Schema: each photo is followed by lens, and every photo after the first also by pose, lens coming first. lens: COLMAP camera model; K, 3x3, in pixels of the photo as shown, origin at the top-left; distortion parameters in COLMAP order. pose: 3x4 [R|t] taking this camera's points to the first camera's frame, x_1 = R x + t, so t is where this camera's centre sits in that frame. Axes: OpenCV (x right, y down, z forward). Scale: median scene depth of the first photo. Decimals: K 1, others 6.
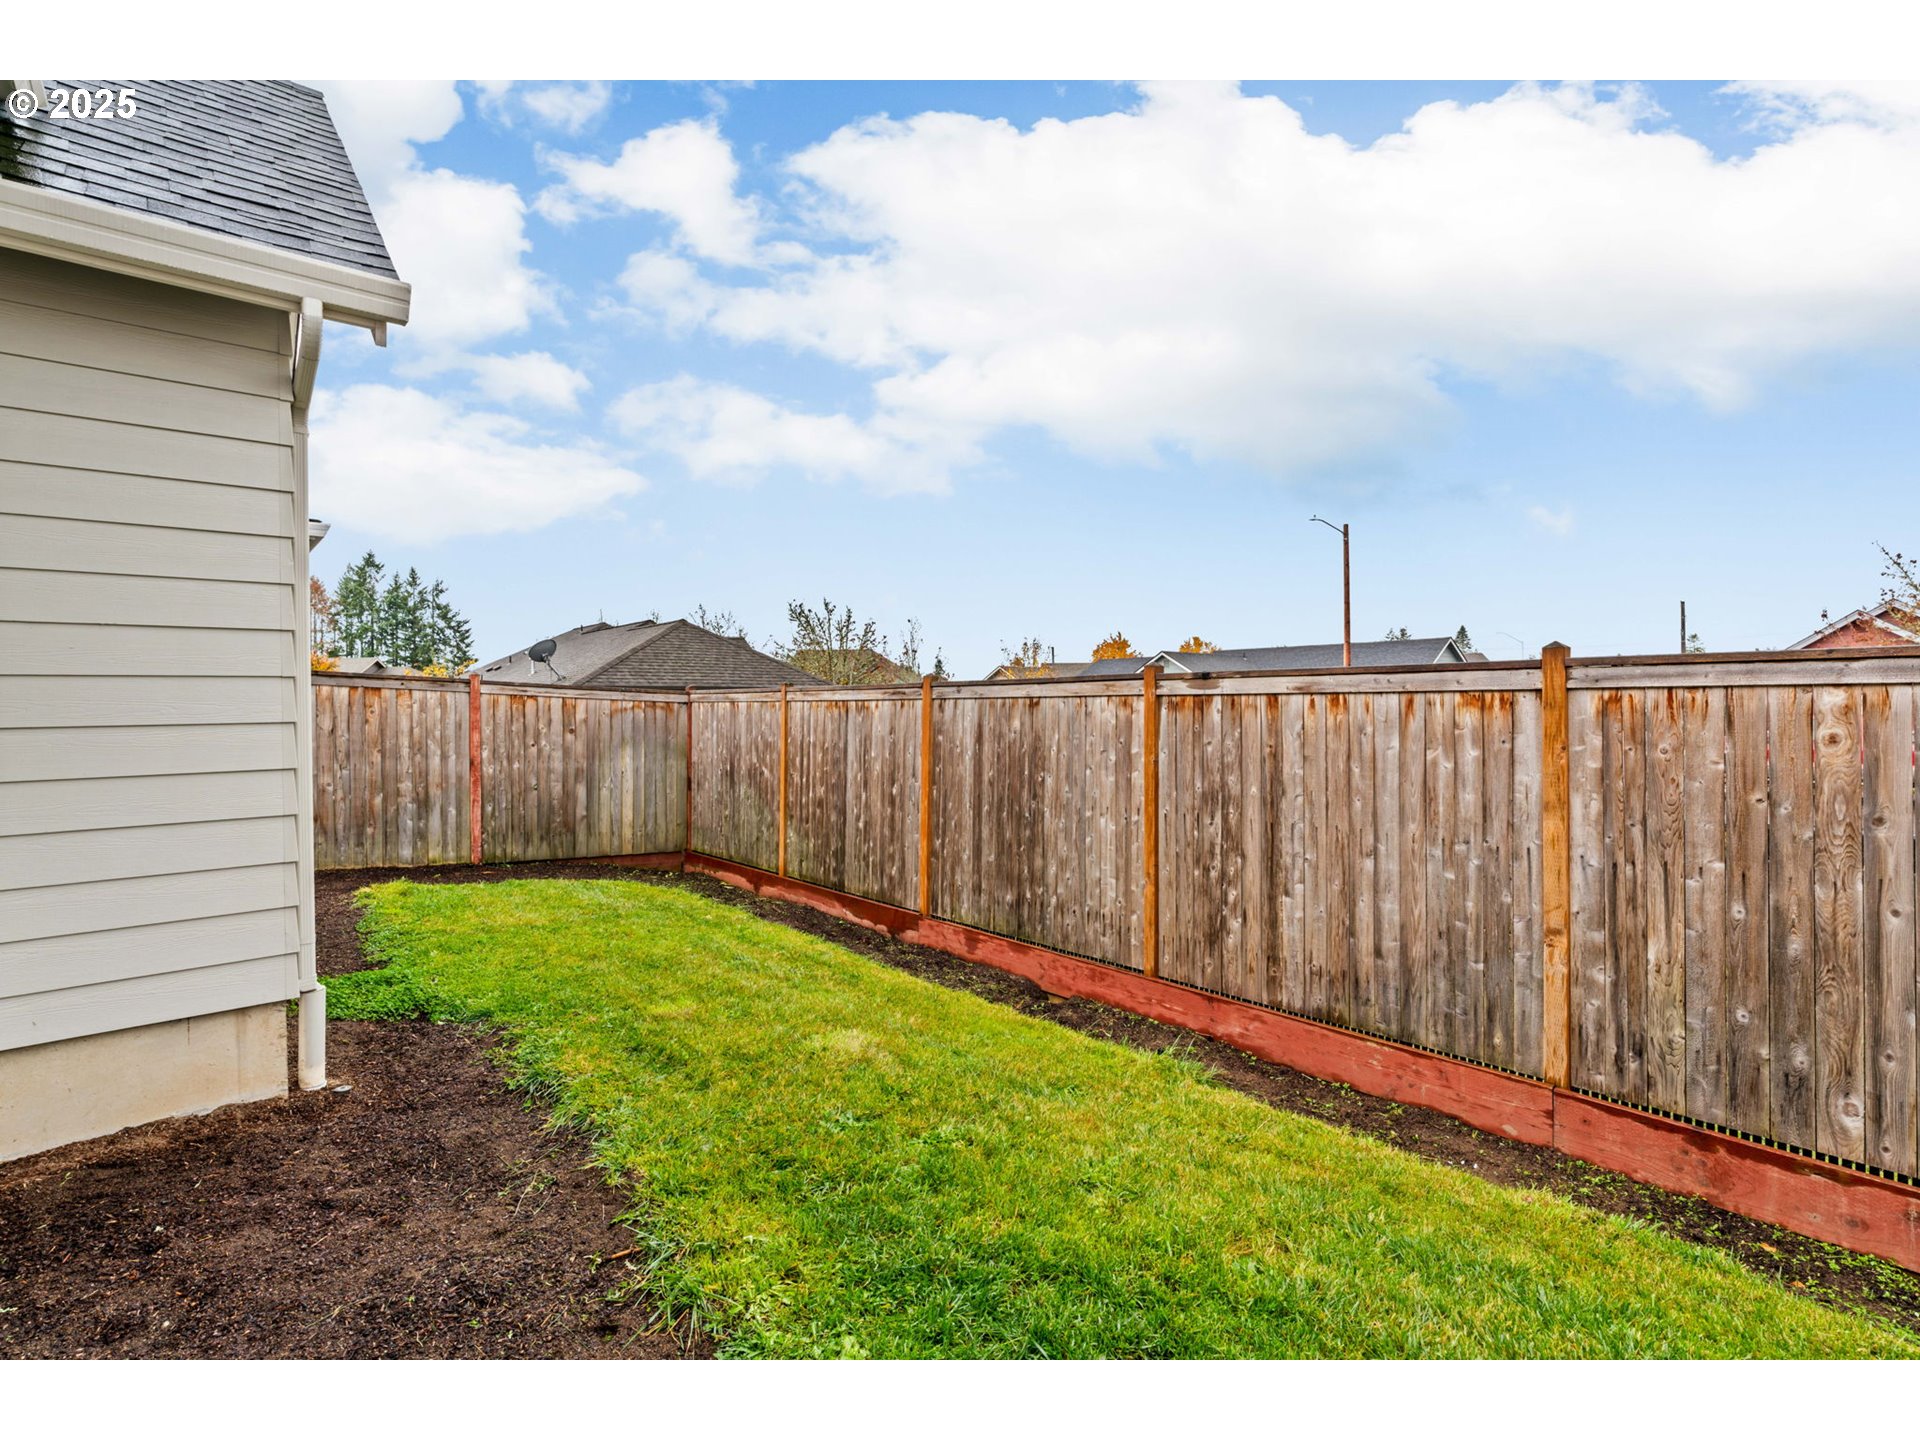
lens RADIAL K [[883.1, 0, 959.0], [0, 883.1, 719.3], [0, 0, 1]] dist [-0.003412, 0.000667]
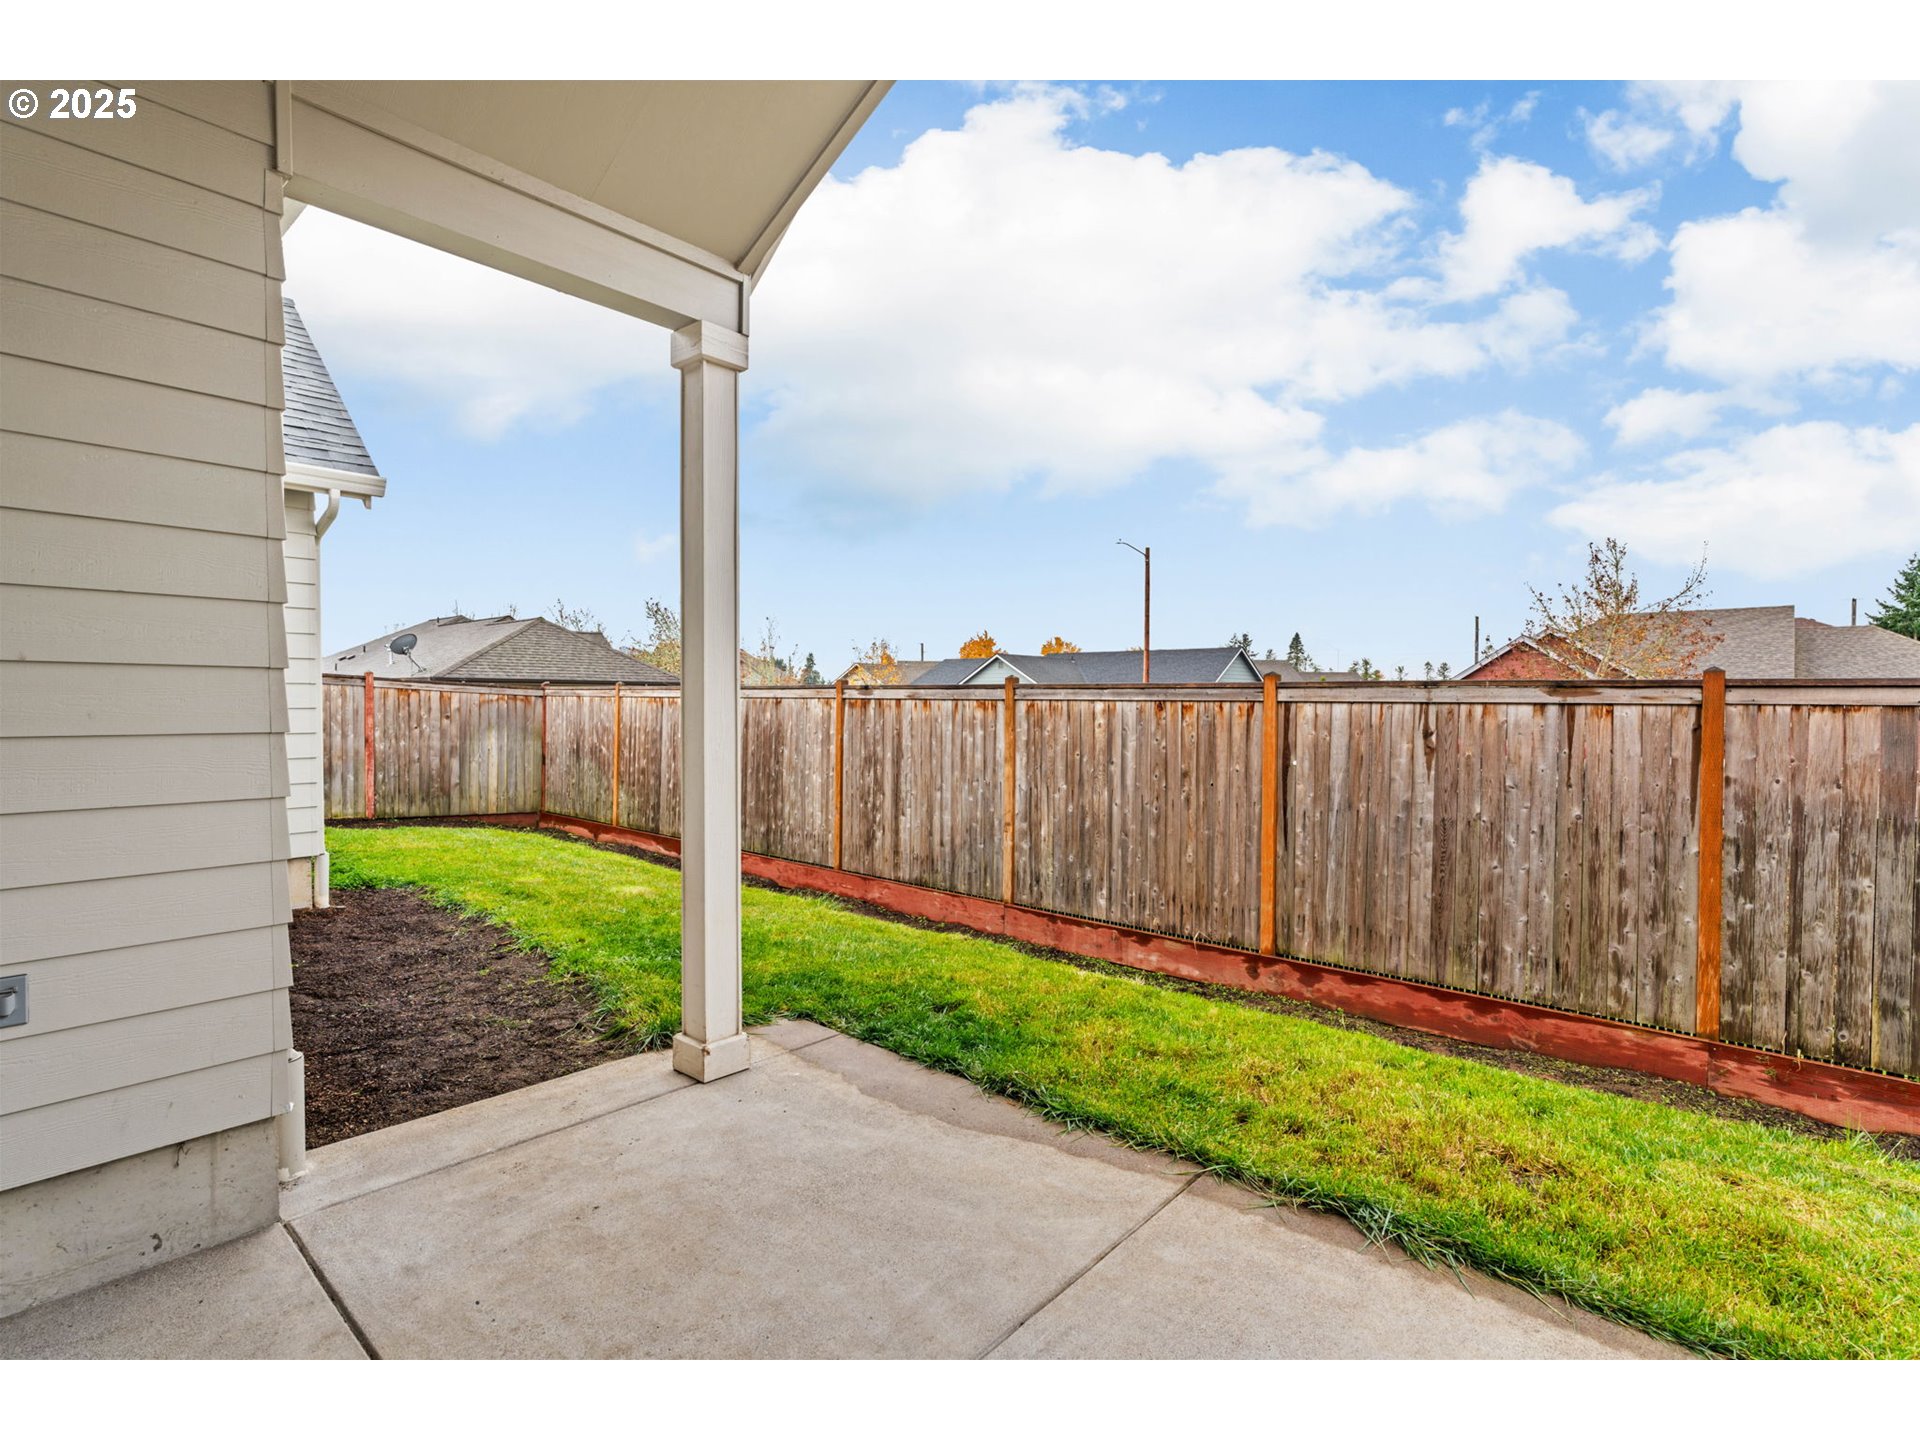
lens RADIAL K [[883.1, 0, 954.0], [0, 883.1, 729.2], [0, 0, 1]] dist [-0.003412, 0.000667]
pose [[0.990969, 0.010452, 0.133685, 0.215524], [-0.012761, 0.999784, 0.016429, 0.000594], [-0.133484, -0.017987, 0.990888, -0.664448]]
